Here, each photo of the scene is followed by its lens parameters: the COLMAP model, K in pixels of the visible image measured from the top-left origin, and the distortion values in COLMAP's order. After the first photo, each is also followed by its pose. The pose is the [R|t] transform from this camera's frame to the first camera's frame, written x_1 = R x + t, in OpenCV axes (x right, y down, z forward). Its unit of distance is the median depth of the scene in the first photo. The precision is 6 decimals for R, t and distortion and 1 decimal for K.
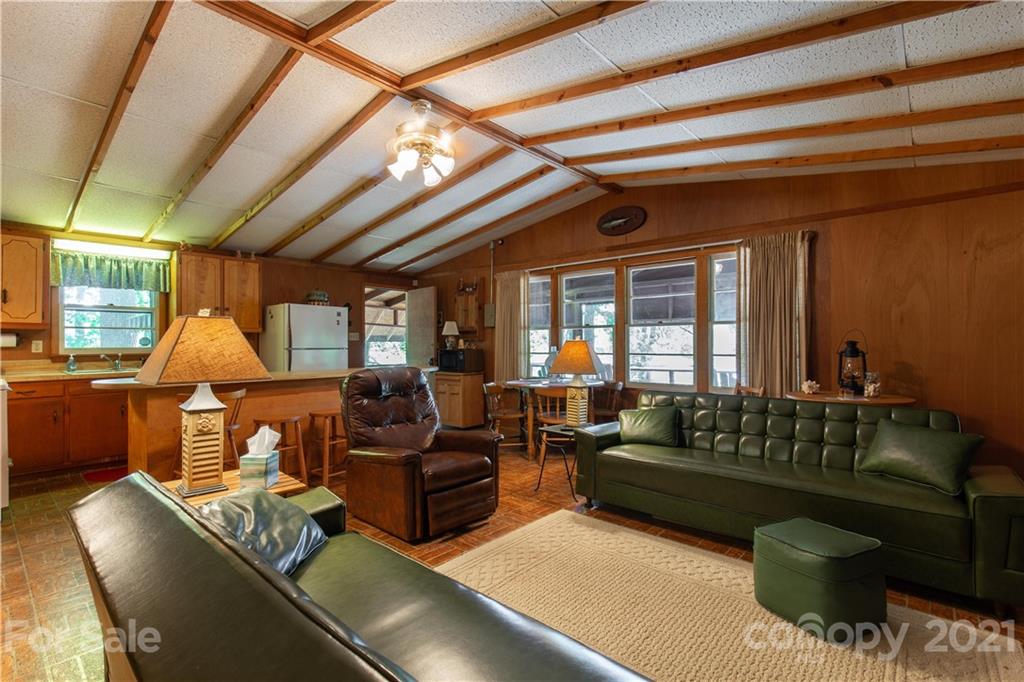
lens RADIAL K [[464.9, 0, 512.0], [0, 464.9, 341.0], [0, 0, 1]] dist [0.000685, -0.000237]
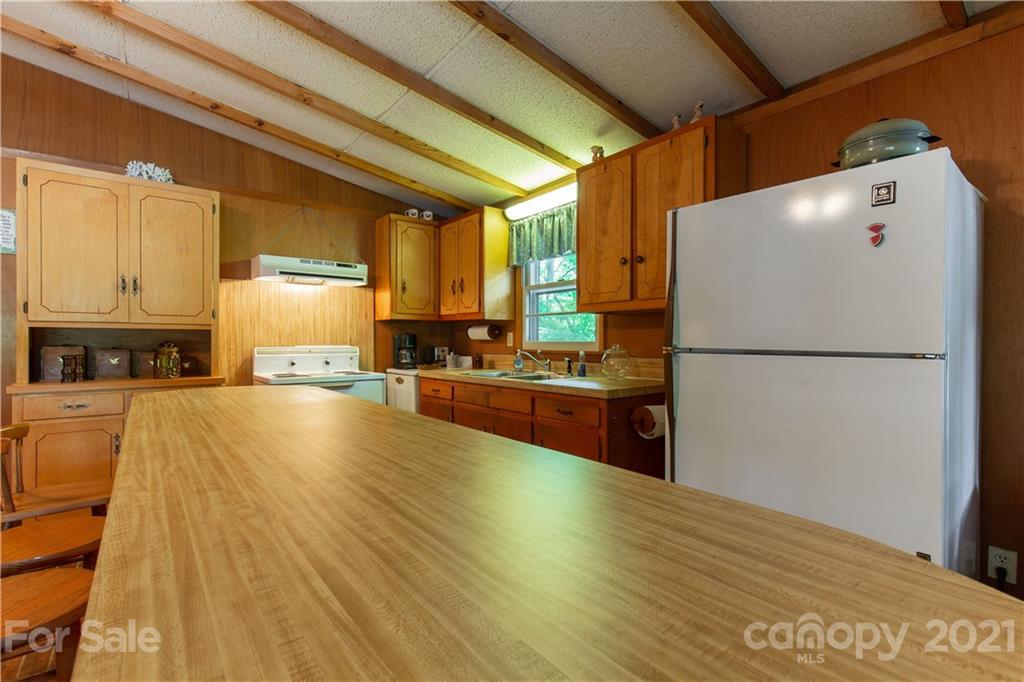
lens RADIAL K [[464.9, 0, 512.0], [0, 464.9, 341.0], [0, 0, 1]] dist [0.000685, -0.000237]
pose [[-0.163182, 0.006242, -0.986576, -0.159601], [0.008279, 0.999953, 0.004957, 0.008934], [0.986561, -0.007359, -0.163226, 1.045085]]
